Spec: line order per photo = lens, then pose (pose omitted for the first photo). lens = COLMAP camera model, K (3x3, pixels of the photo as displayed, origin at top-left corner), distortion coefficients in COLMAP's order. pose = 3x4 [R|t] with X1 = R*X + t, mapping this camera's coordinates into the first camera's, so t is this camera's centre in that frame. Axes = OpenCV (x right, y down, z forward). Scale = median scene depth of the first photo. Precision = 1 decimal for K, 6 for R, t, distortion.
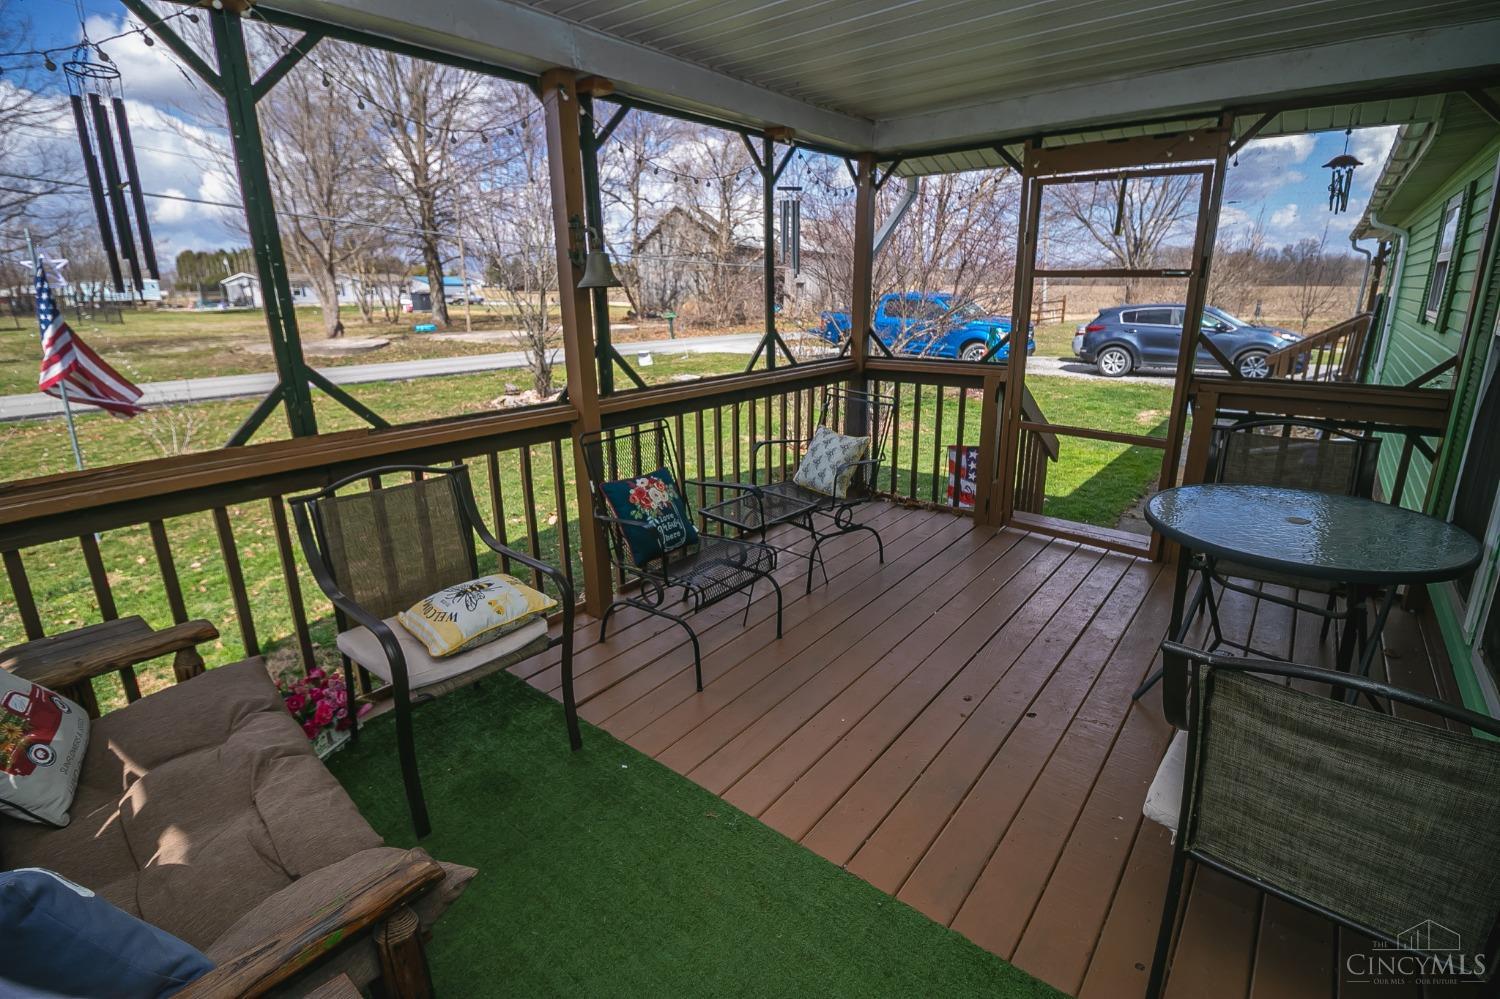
lens RADIAL K [[687.5, 0, 741.7], [0, 687.5, 485.0], [0, 0, 1]] dist [-0.000116, -0.013257]
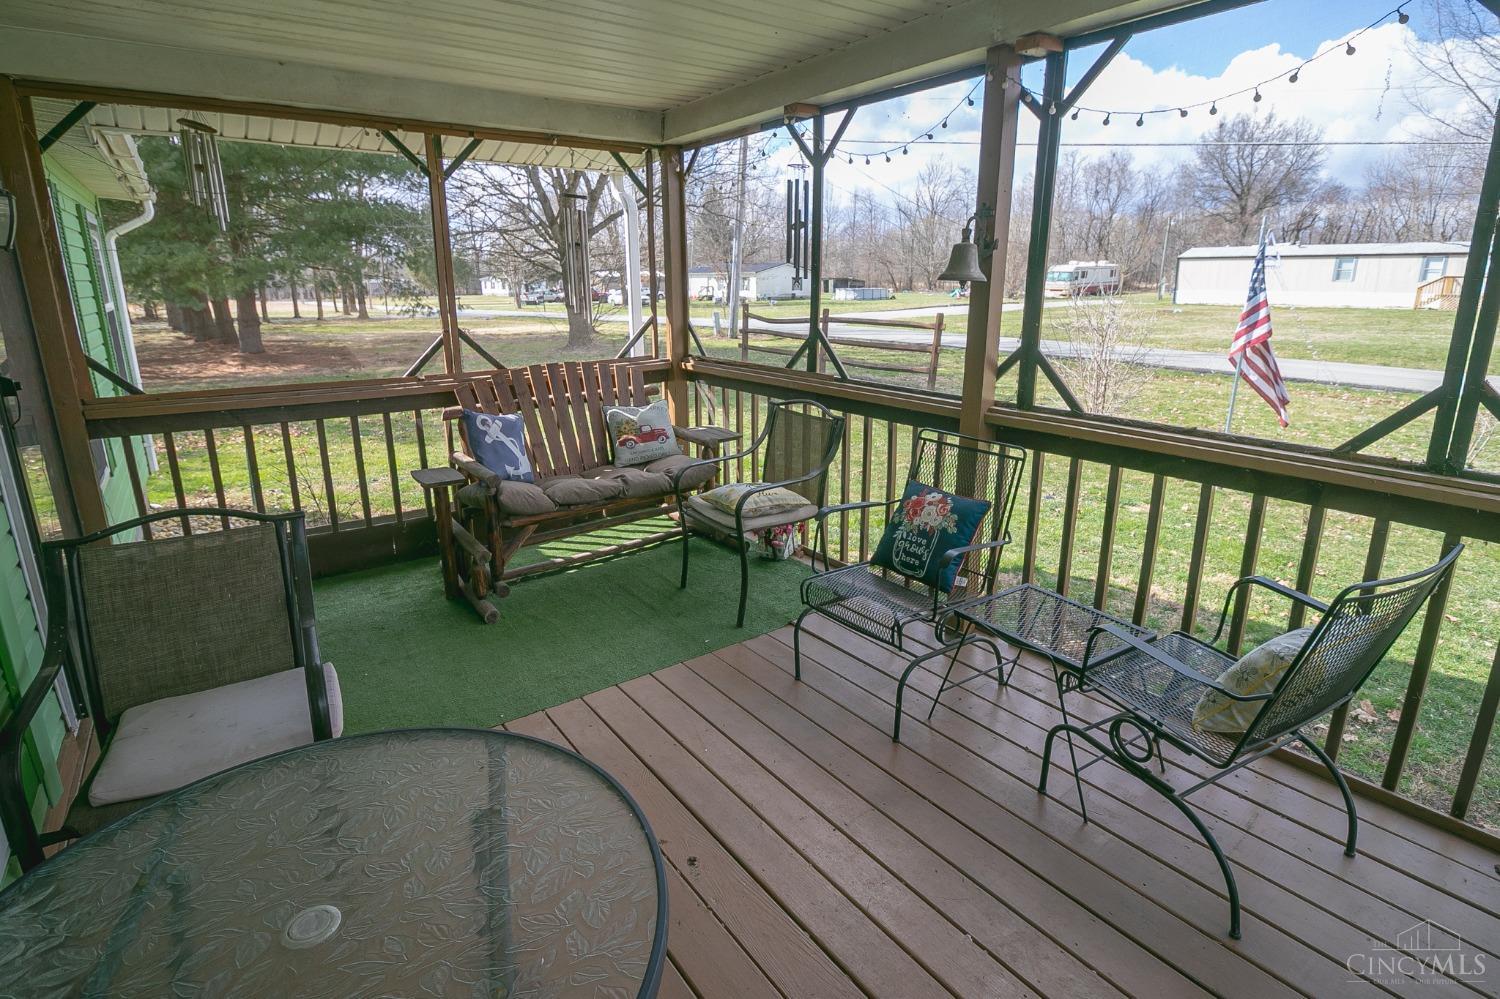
lens RADIAL K [[746.0, 0, 752.3], [0, 746.0, 483.6], [0, 0, 1]] dist [-0.001025, -0.000463]
pose [[-0.245096, 0.264236, -0.932795, 0.824357], [-0.262214, 0.908216, 0.326171, -0.276892], [0.933366, 0.324535, -0.153314, 0.928564]]
